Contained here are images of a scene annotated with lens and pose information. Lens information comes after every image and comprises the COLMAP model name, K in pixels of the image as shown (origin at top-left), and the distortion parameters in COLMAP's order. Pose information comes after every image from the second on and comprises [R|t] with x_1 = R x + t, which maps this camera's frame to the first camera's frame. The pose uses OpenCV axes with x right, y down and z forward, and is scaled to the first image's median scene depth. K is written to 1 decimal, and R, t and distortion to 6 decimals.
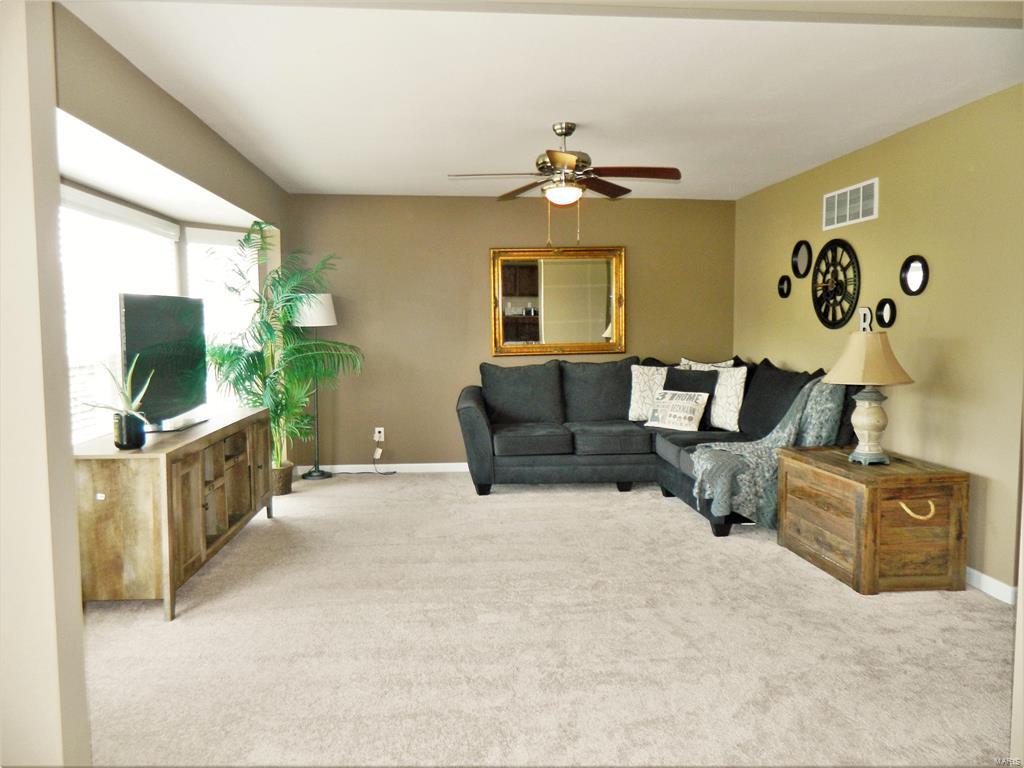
lens RADIAL K [[767.7, 0, 511.3], [0, 767.7, 380.1], [0, 0, 1]] dist [0.010032, 0.005260]
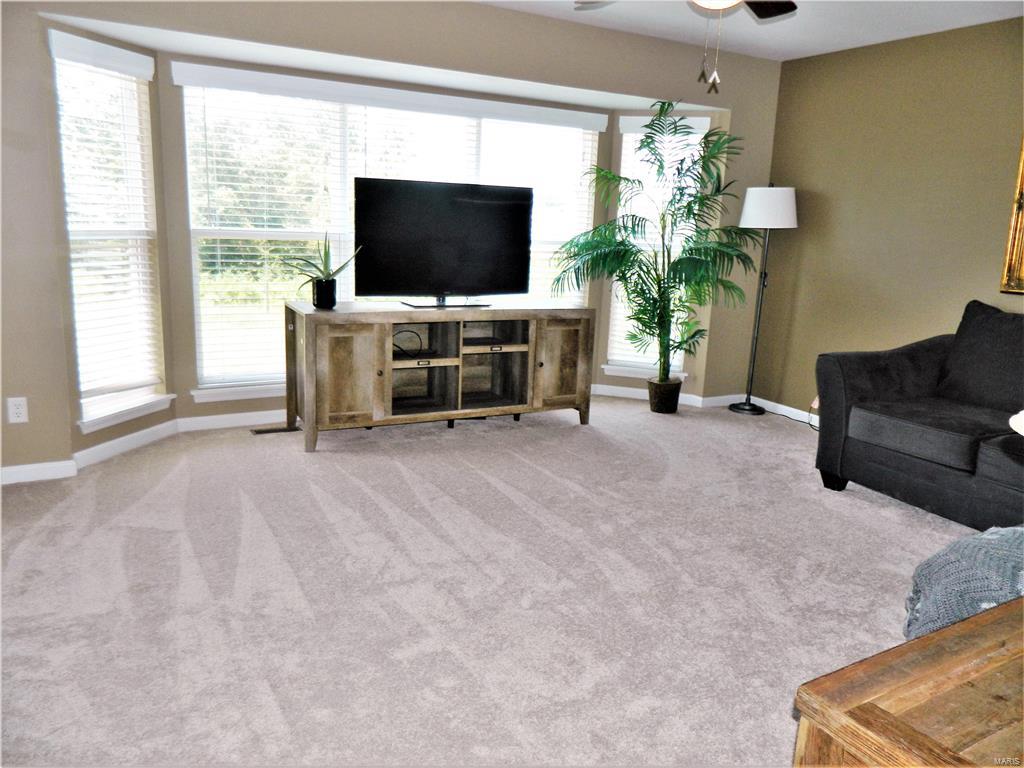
lens RADIAL K [[767.7, 0, 511.3], [0, 767.7, 380.1], [0, 0, 1]] dist [0.010032, 0.005260]
pose [[0.380002, 0.219227, -0.898631, 0.399347], [-0.113110, 0.975231, 0.190083, -0.036246], [0.918044, 0.029413, 0.395386, 0.428040]]
